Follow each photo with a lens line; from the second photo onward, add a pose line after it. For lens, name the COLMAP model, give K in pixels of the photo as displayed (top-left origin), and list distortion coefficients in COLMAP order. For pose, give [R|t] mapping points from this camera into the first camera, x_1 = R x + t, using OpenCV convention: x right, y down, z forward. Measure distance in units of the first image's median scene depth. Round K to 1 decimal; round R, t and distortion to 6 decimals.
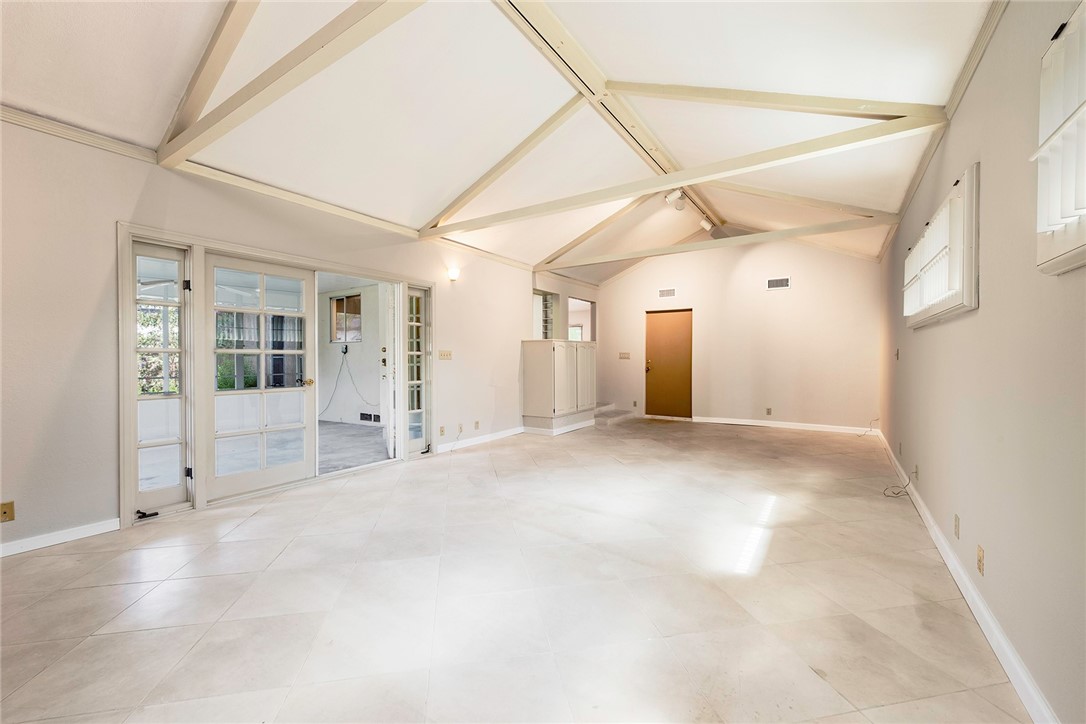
lens RADIAL K [[436.9, 0, 543.7], [0, 436.9, 361.8], [0, 0, 1]] dist [-0.004253, 0.000274]
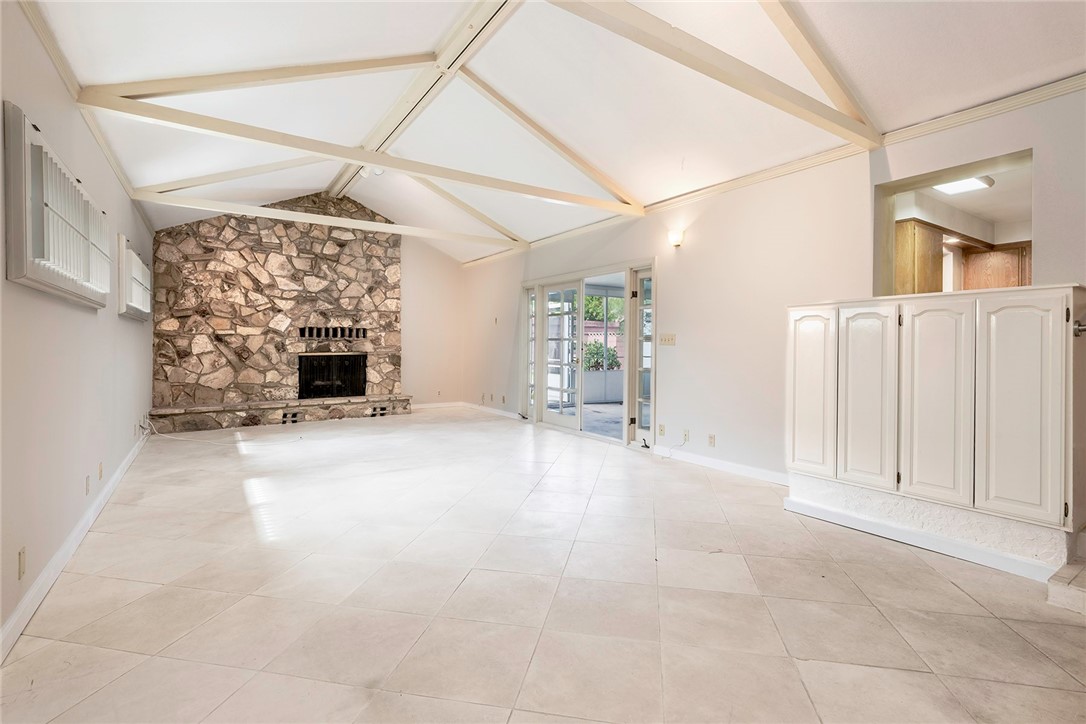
lens RADIAL K [[504.0, 0, 544.1], [0, 504.0, 354.2], [0, 0, 1]] dist [0.000401, 0.000496]
pose [[-0.377846, 0.005128, -0.925854, 0.744990], [-0.016586, 0.999787, 0.012306, 0.003462], [0.925720, 0.020006, -0.377680, 1.142523]]
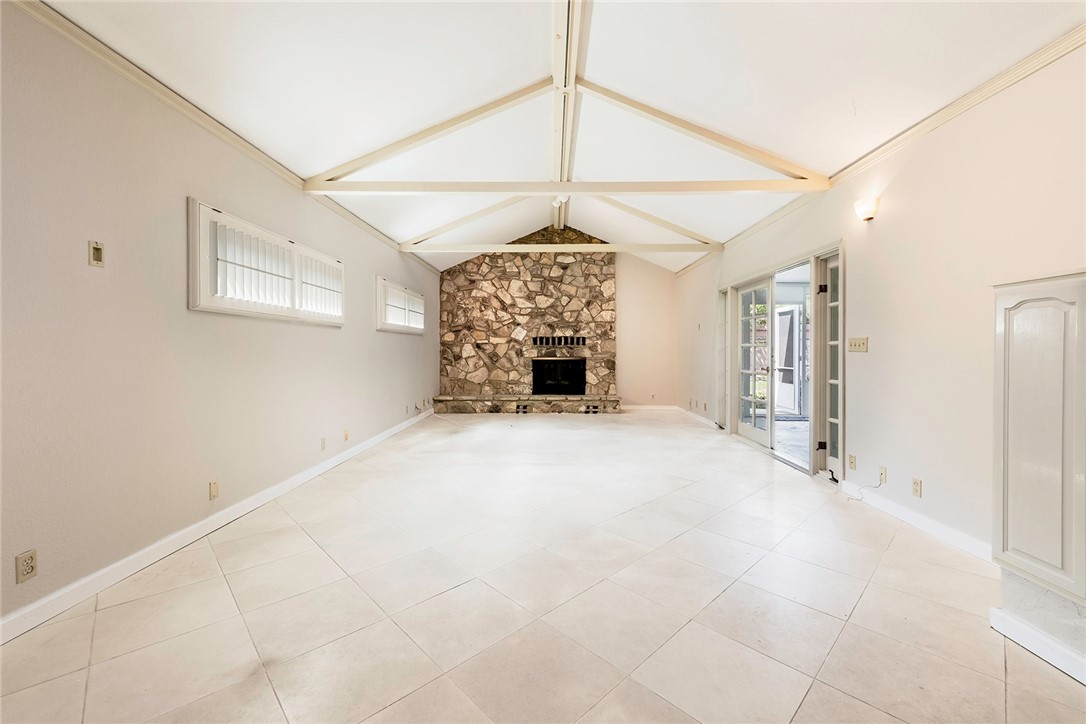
lens RADIAL K [[436.9, 0, 542.4], [0, 436.9, 357.1], [0, 0, 1]] dist [-0.004253, 0.000274]
pose [[-0.838003, -0.004793, -0.545645, 0.502165], [-0.017878, 0.999666, 0.018676, -0.002146], [0.545373, 0.025405, -0.837808, 1.274967]]
